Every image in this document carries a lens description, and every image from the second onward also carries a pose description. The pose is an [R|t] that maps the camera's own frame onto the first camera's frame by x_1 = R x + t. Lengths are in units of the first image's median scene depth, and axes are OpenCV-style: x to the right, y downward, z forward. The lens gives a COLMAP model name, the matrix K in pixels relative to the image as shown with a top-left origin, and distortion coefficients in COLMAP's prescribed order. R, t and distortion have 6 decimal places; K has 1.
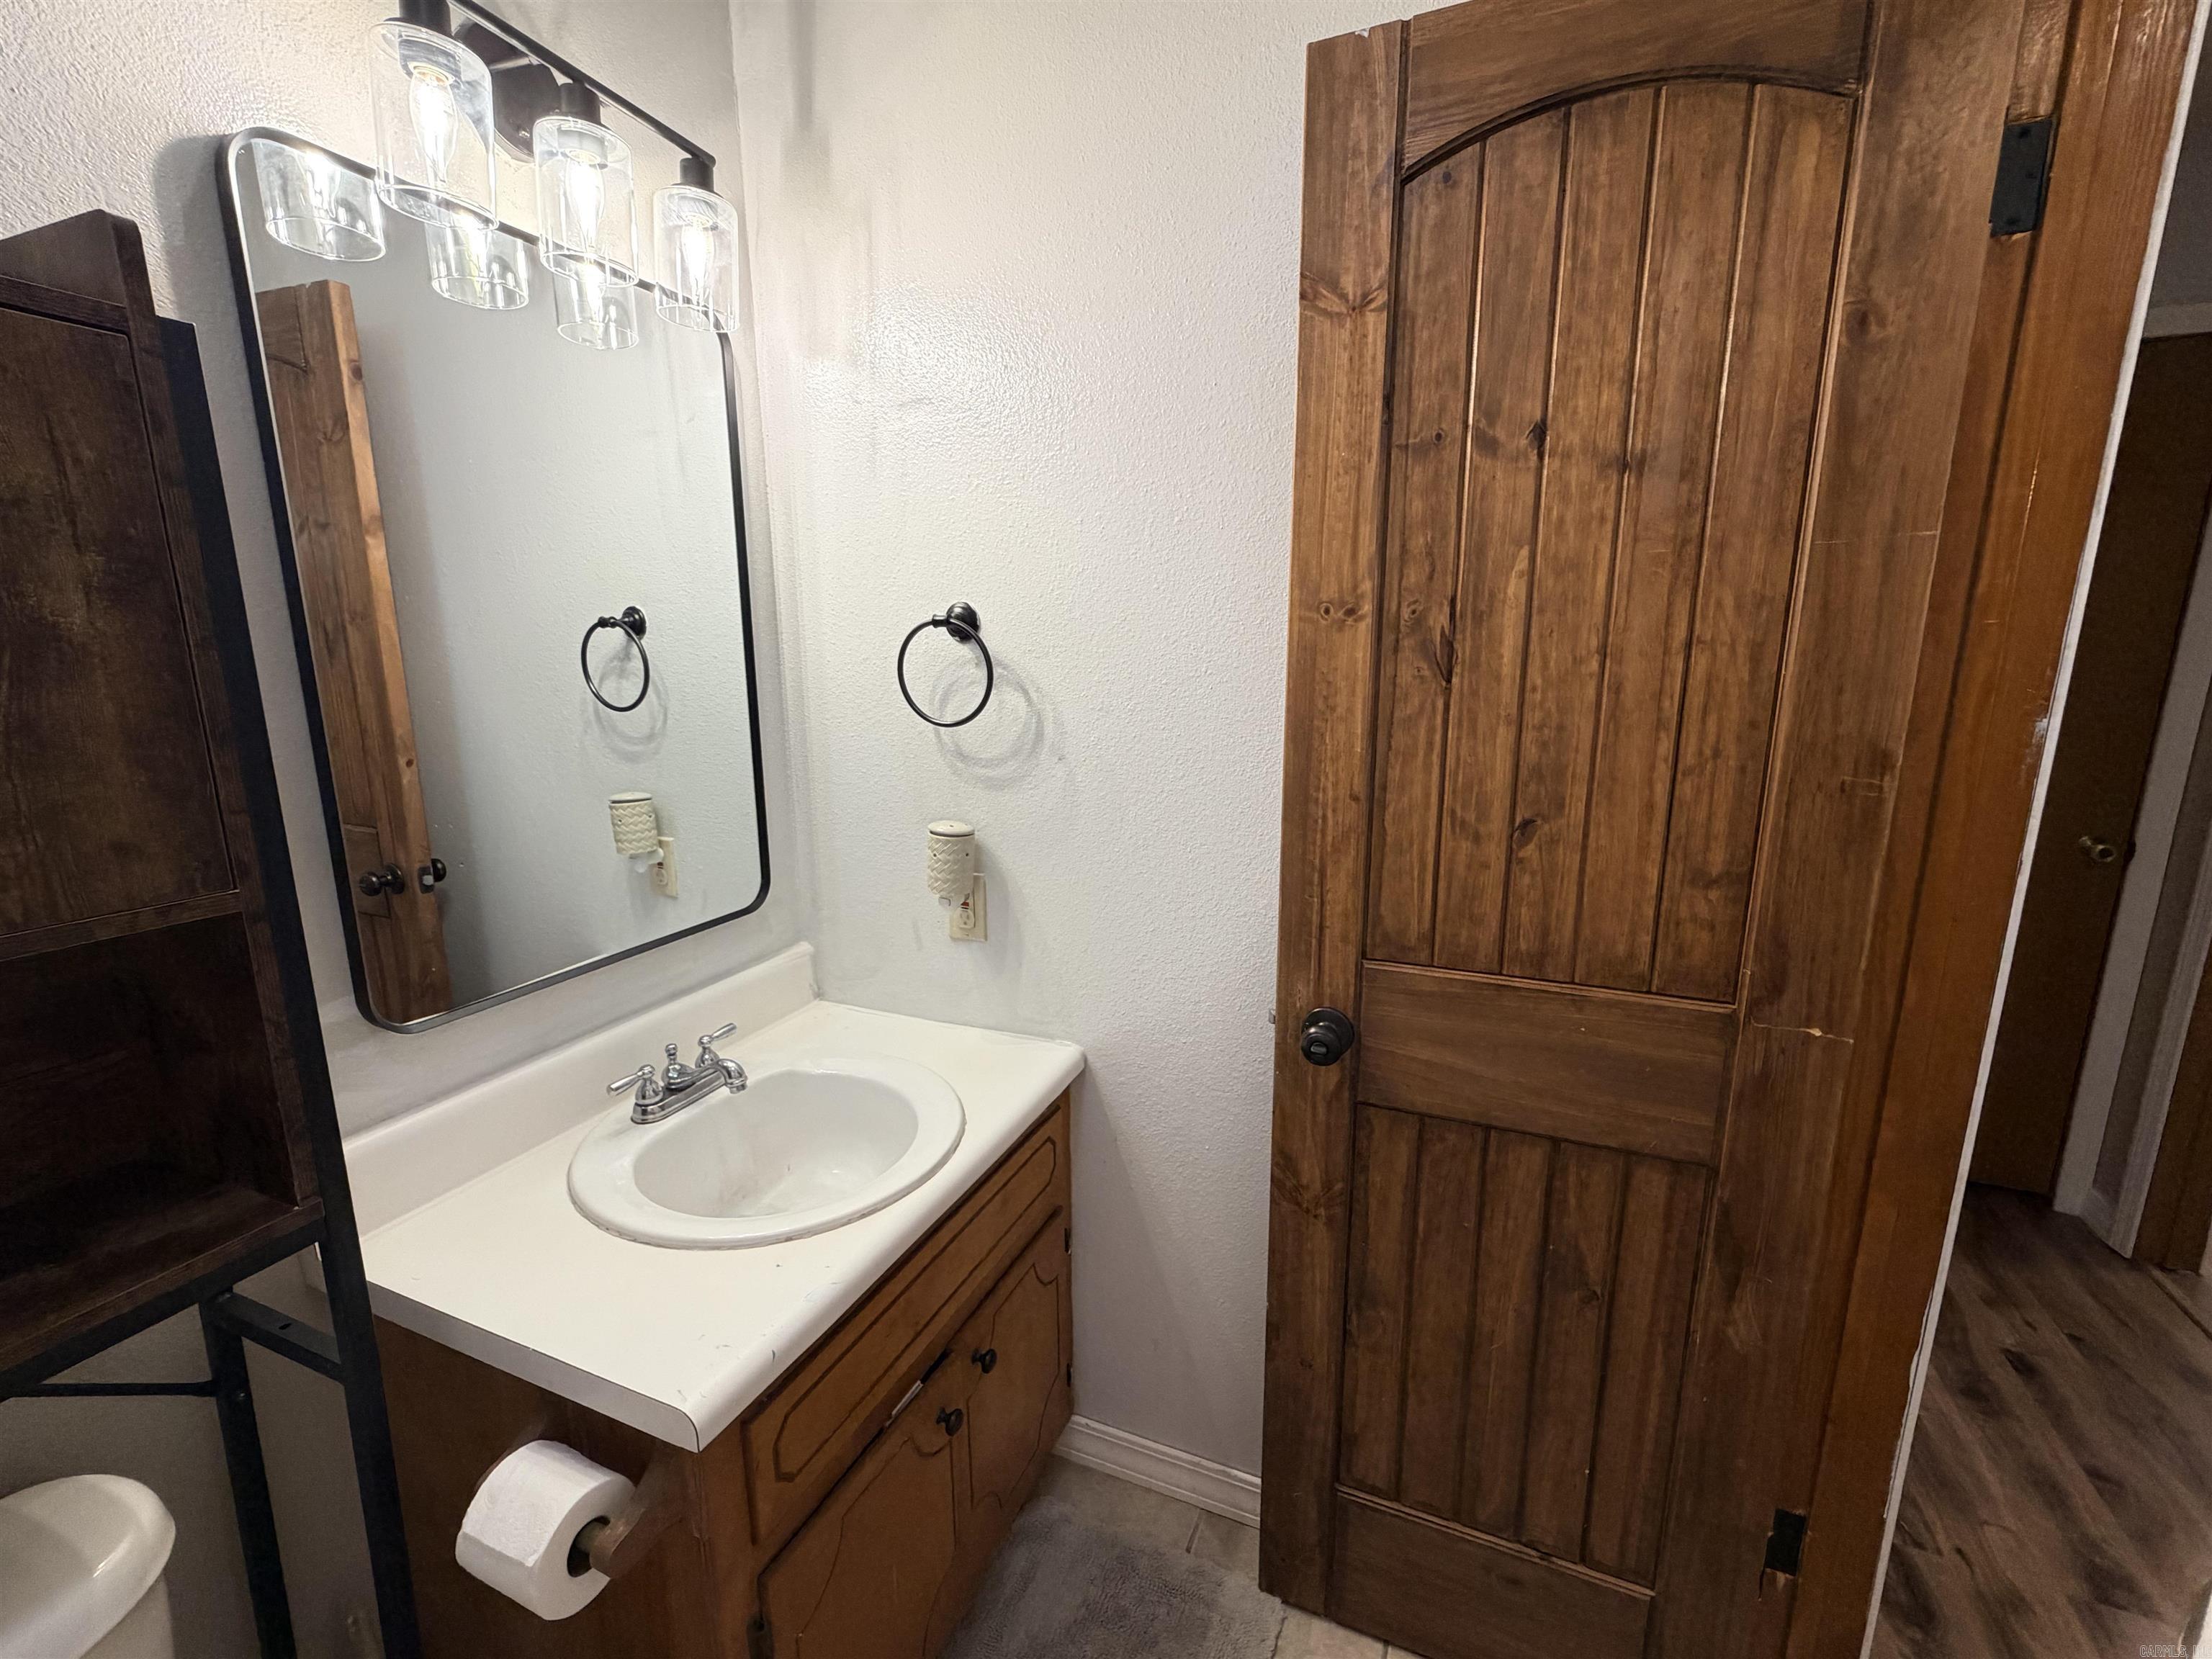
lens RADIAL K [[924.7, 0, 1110.8], [0, 924.7, 826.7], [0, 0, 1]] dist [-0.000551, -0.000084]
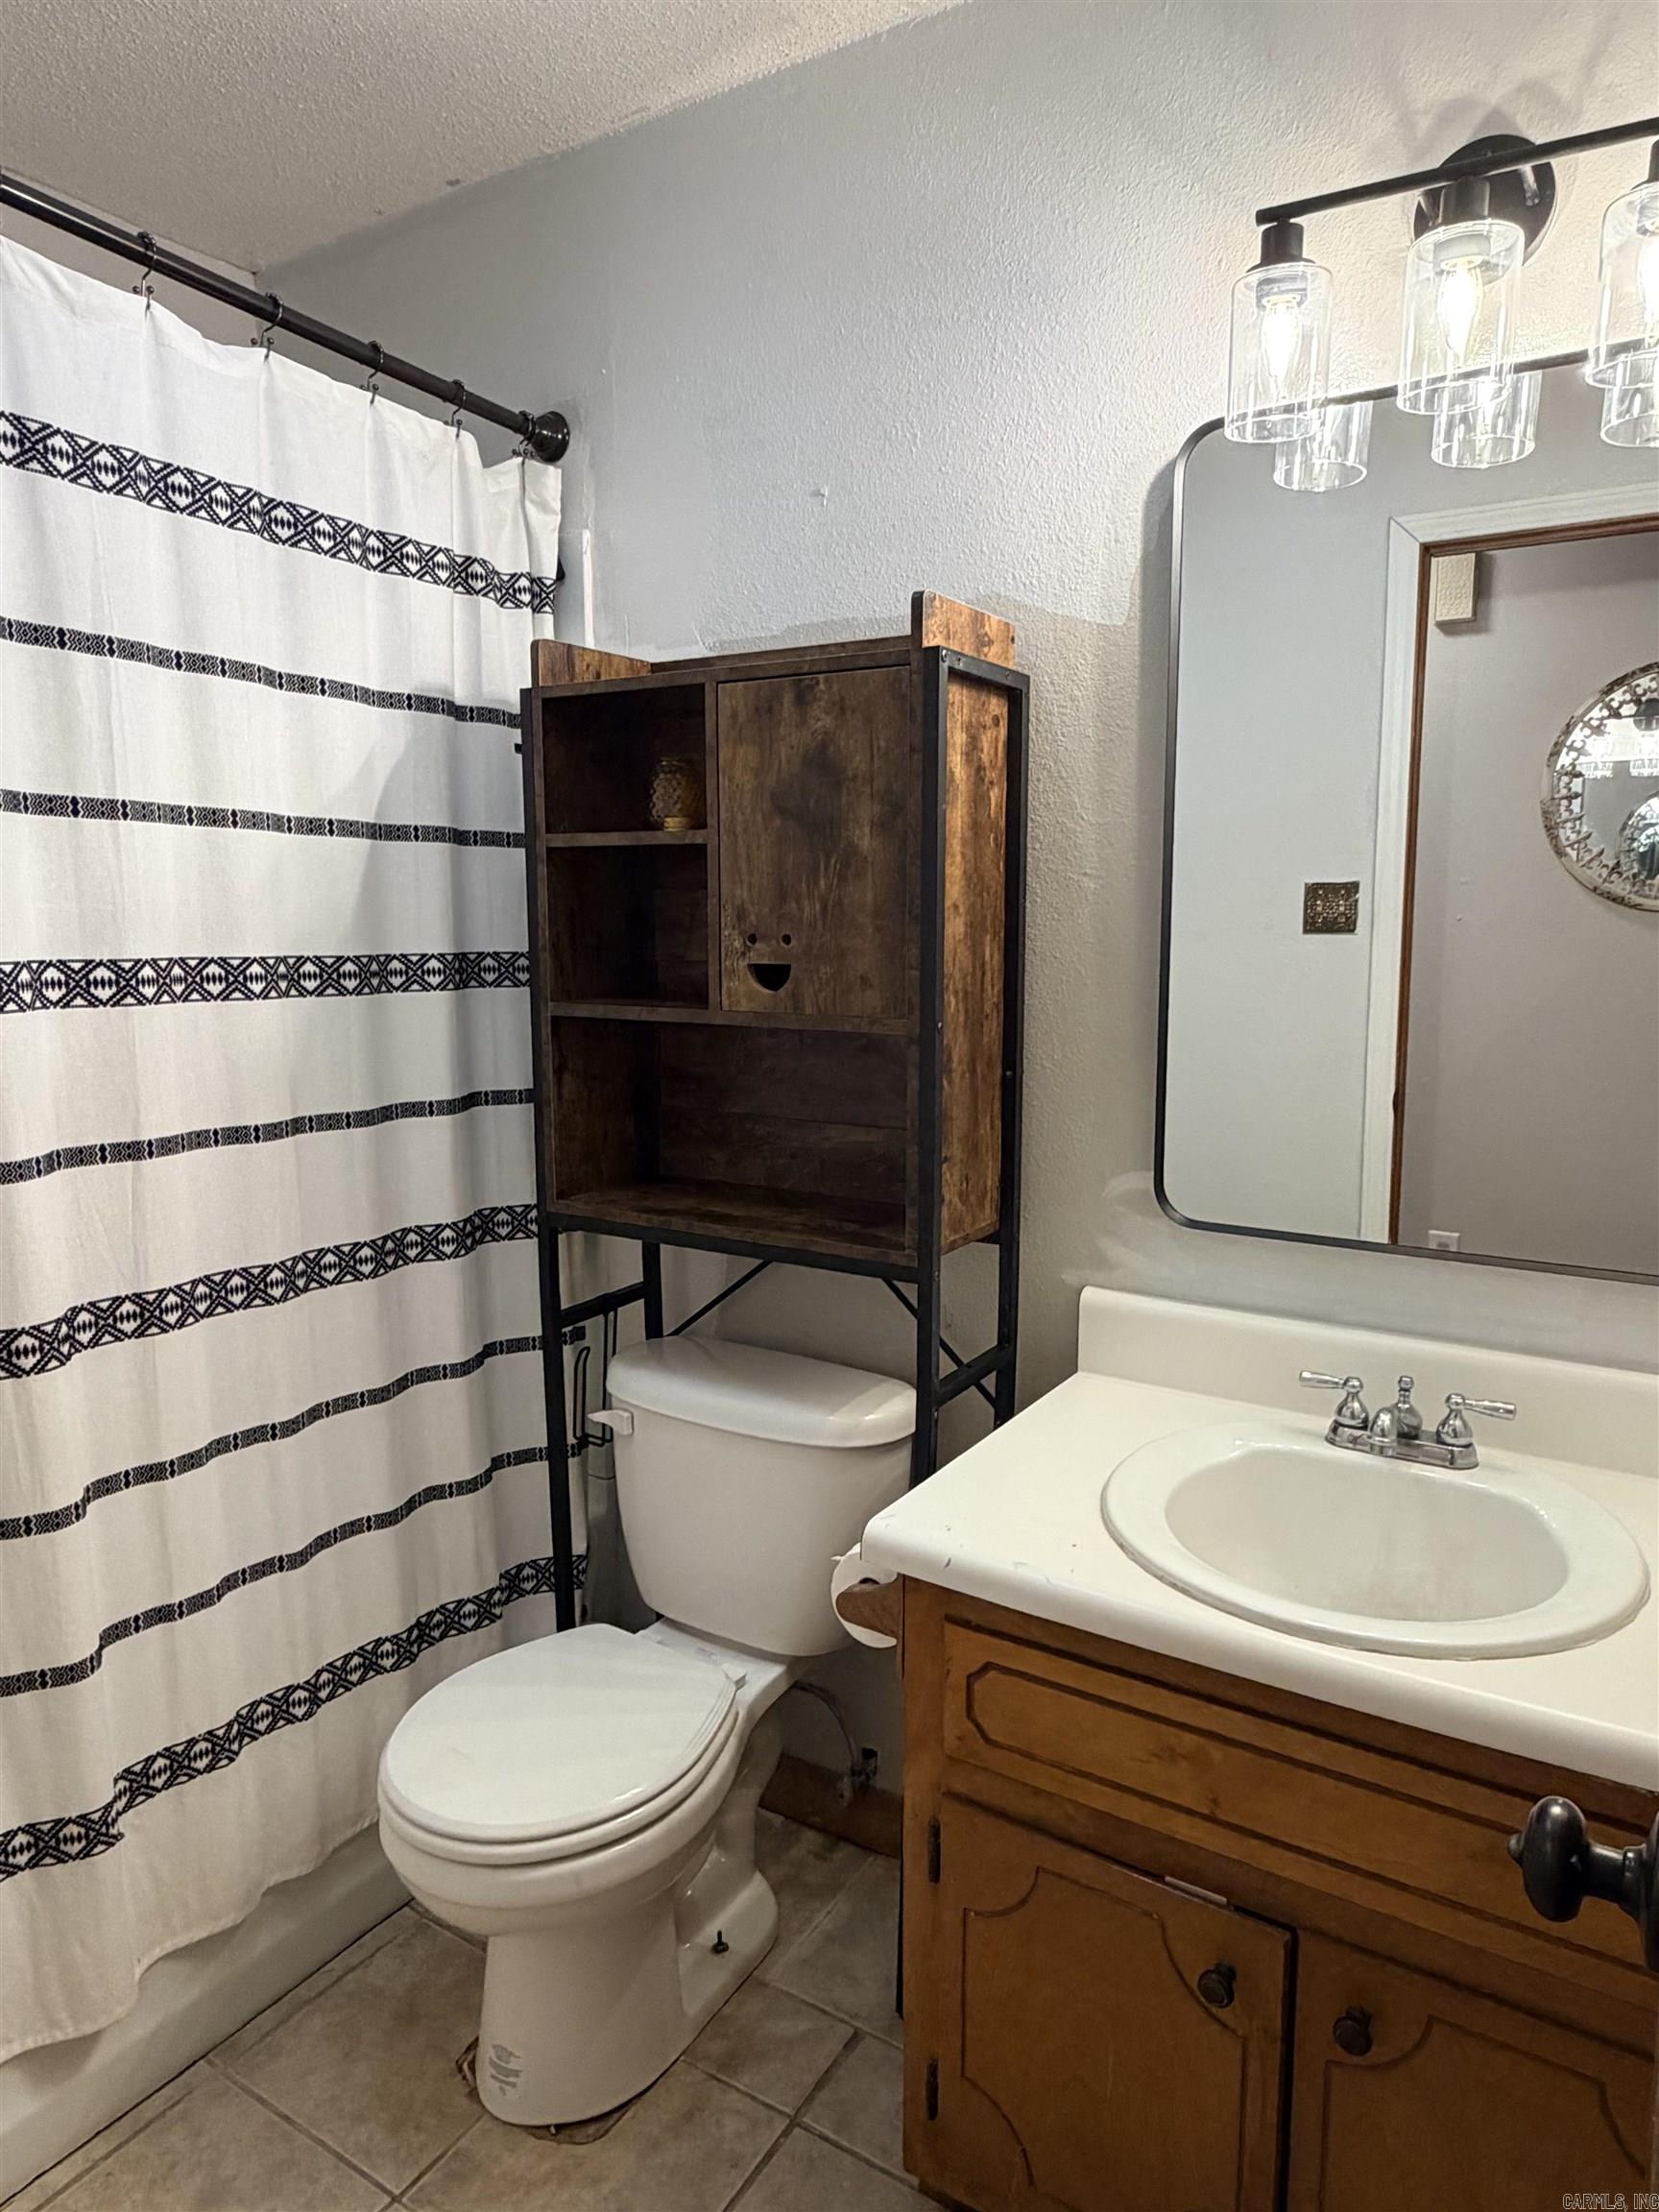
lens RADIAL K [[1400.5, 0, 830.5], [0, 1400.5, 1106.1], [0, 0, 1]] dist [0.002872, 0.000080]
pose [[-0.162511, 0.140899, -0.976595, 1.394072], [-0.192727, 0.966155, 0.171464, -0.173155], [0.967702, 0.216081, -0.129856, 1.287975]]
